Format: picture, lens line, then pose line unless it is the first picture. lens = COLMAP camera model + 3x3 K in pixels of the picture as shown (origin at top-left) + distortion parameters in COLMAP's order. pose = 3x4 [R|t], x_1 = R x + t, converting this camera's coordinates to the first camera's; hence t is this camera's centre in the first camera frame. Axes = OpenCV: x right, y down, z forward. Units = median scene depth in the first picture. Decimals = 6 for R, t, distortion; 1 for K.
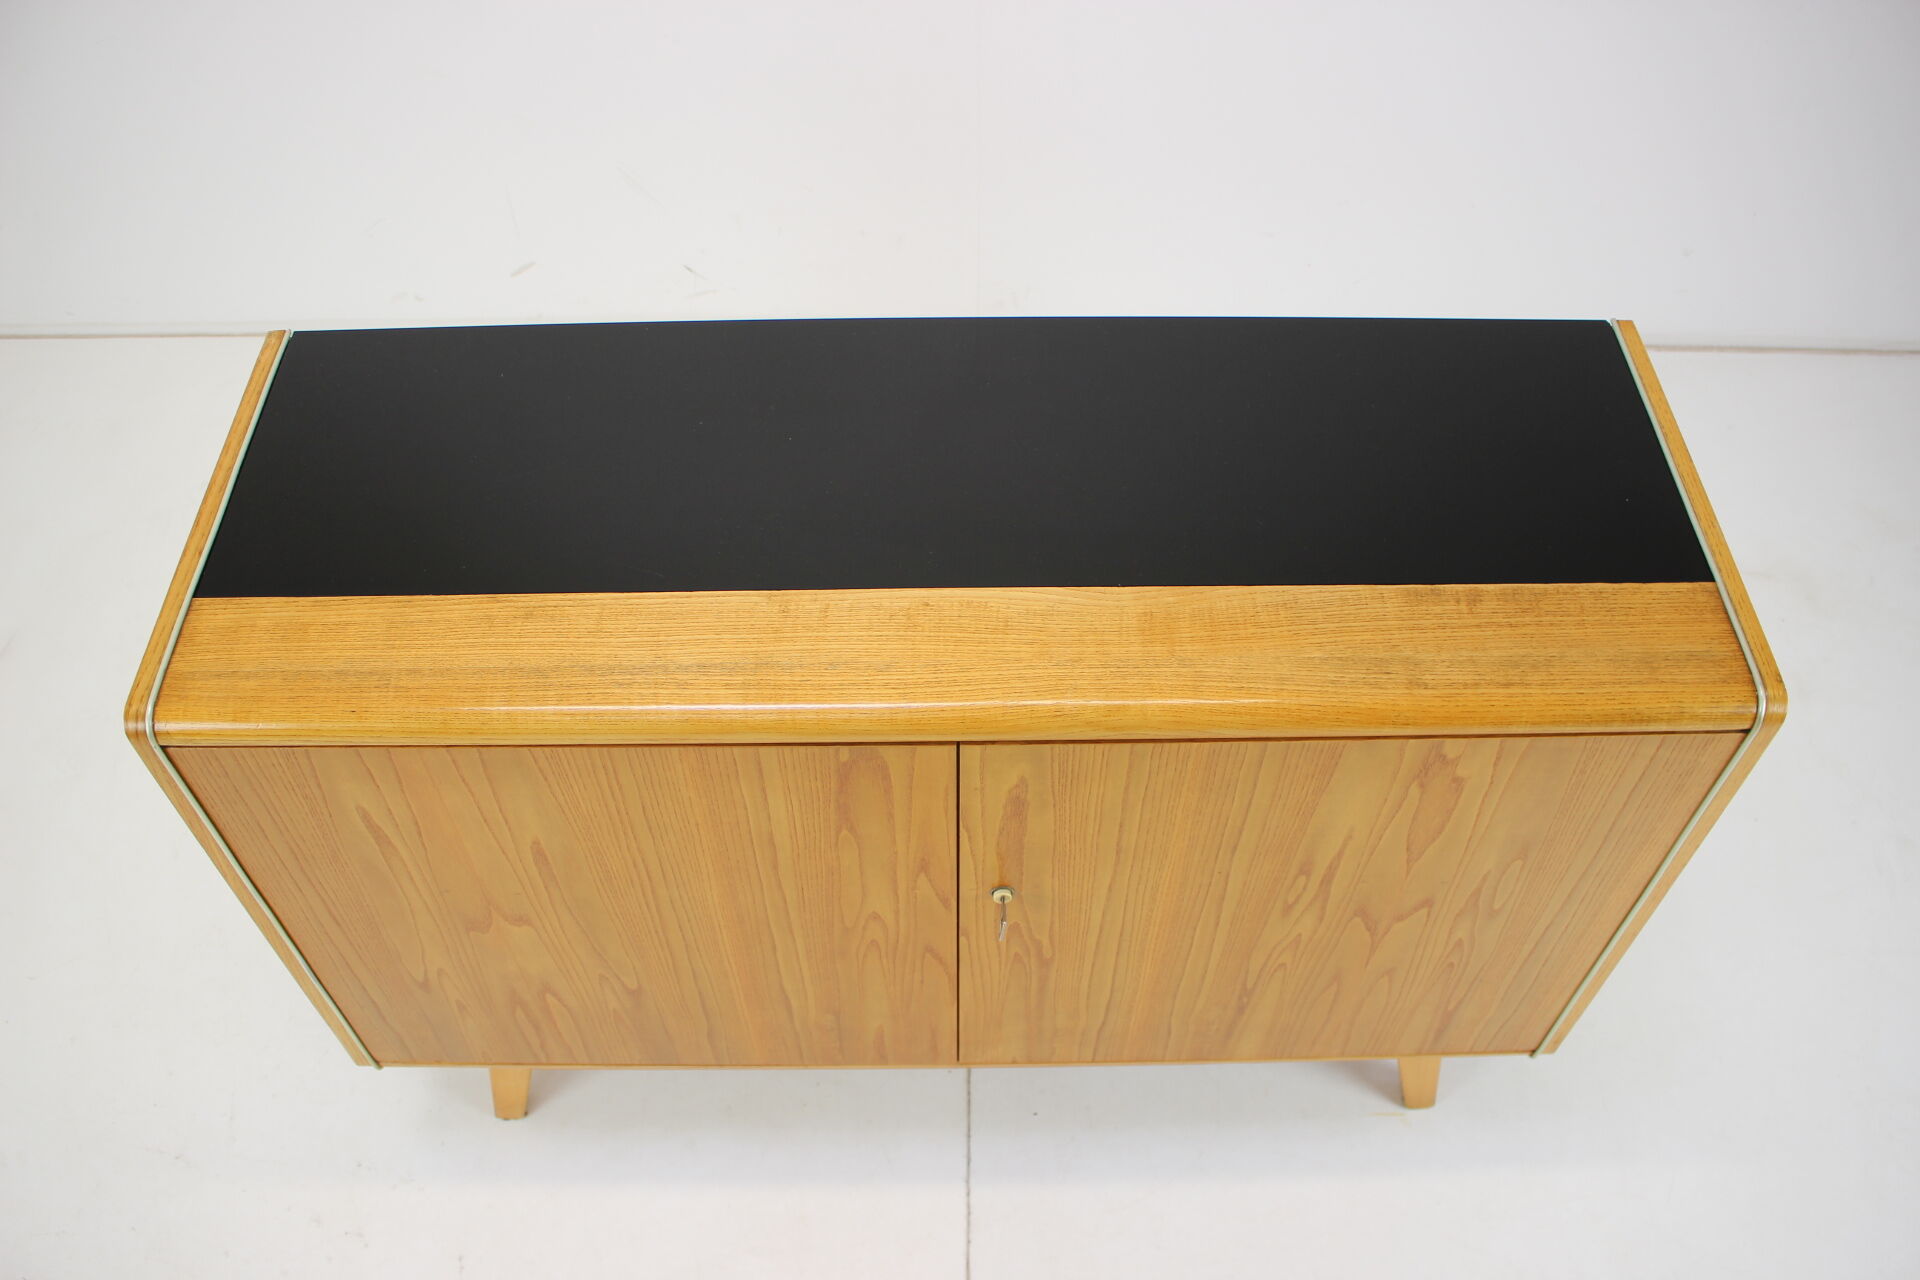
lens RADIAL K [[1606.6, 0, 960.0], [0, 1606.6, 640.0], [0, 0, 1]] dist [-0.121454, 0.007566]
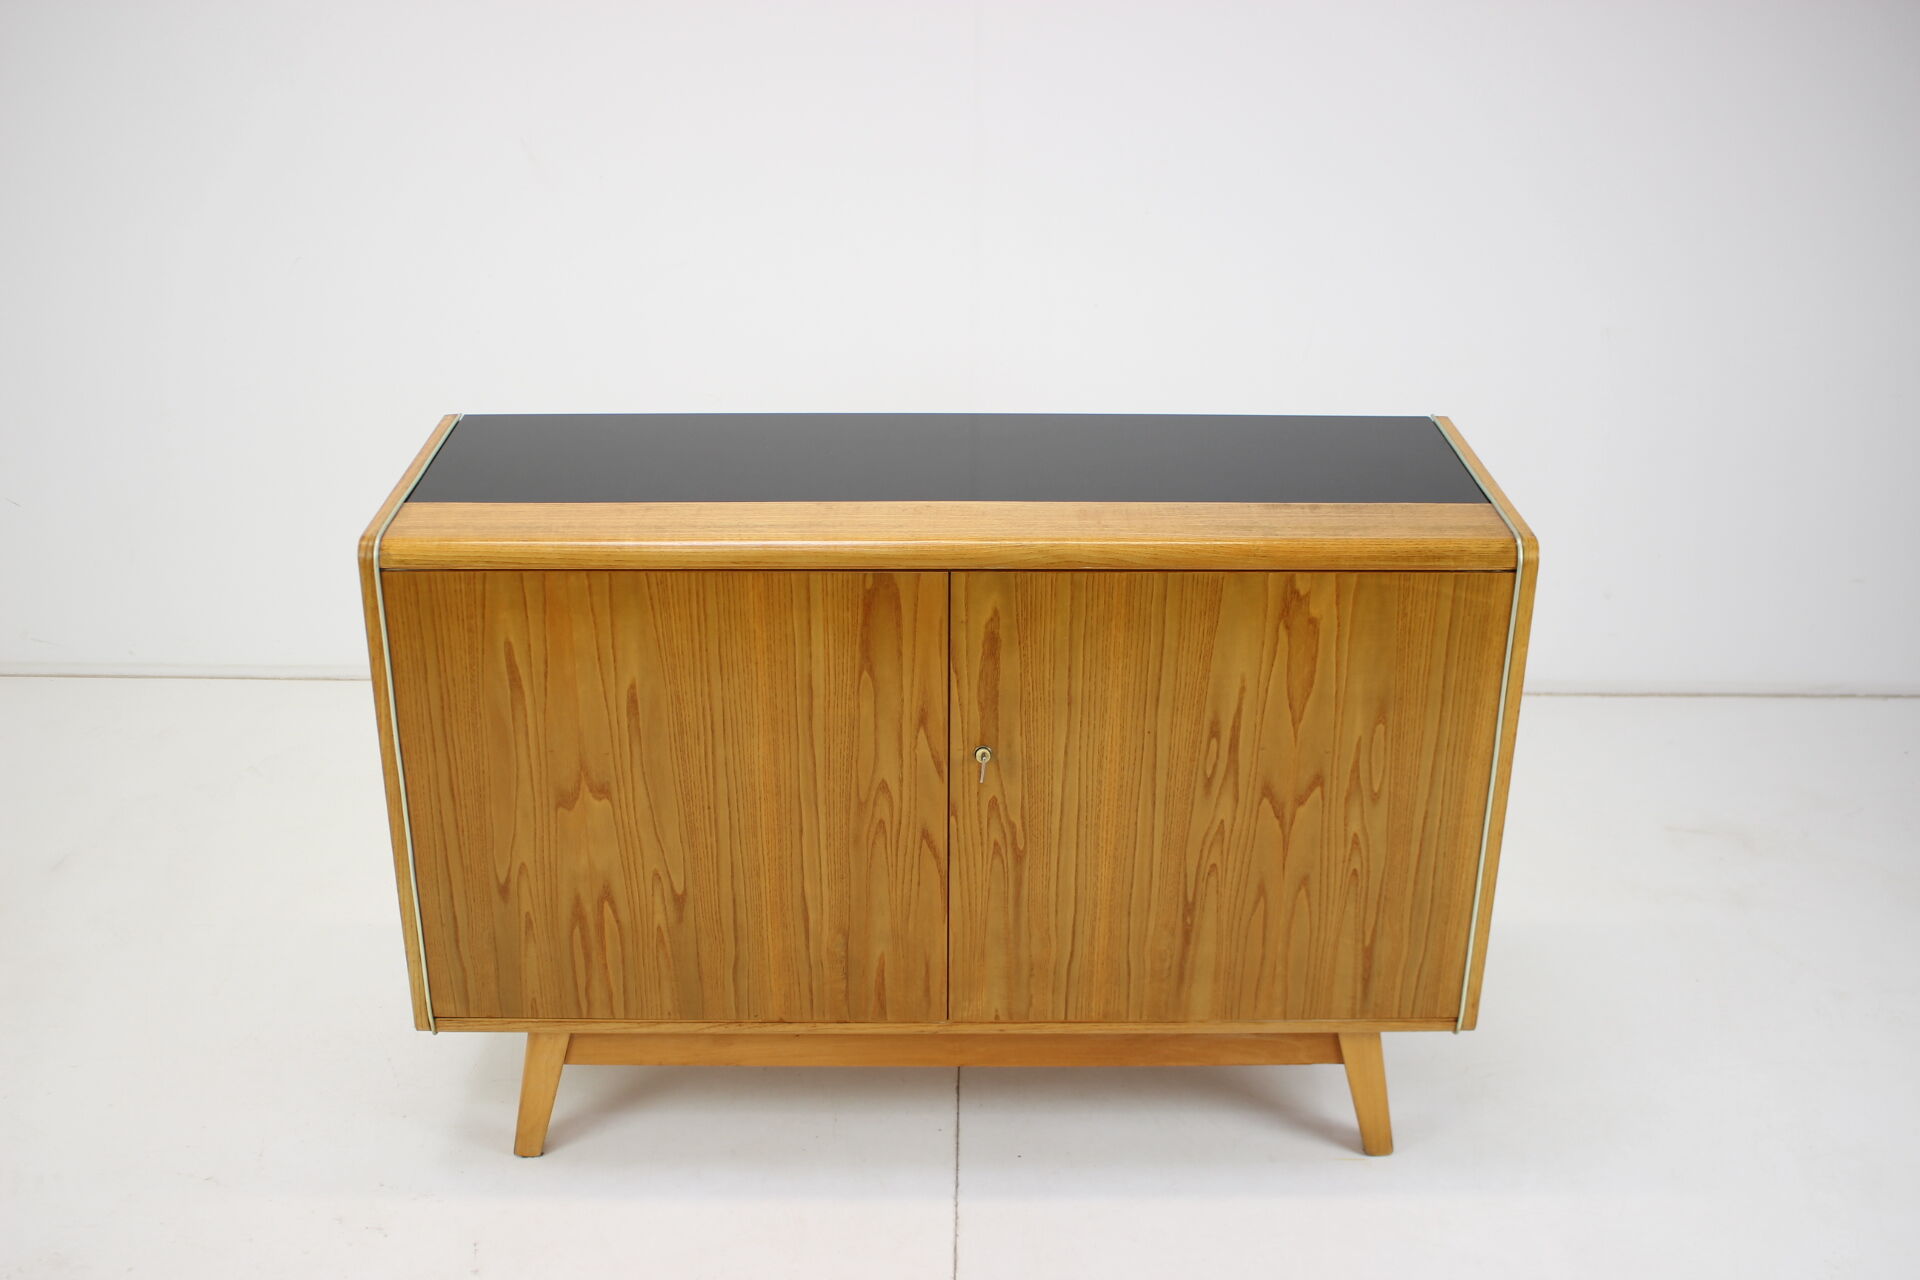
lens RADIAL K [[2080.0, 0, 960.0], [0, 2080.0, 640.0], [0, 0, 1]] dist [-0.060051, -0.603369]
pose [[0.999984, 0.005628, -0.000533, 0.008168], [-0.005248, 0.888966, -0.457943, 0.848077], [-0.002103, 0.457938, 0.888981, -0.540191]]
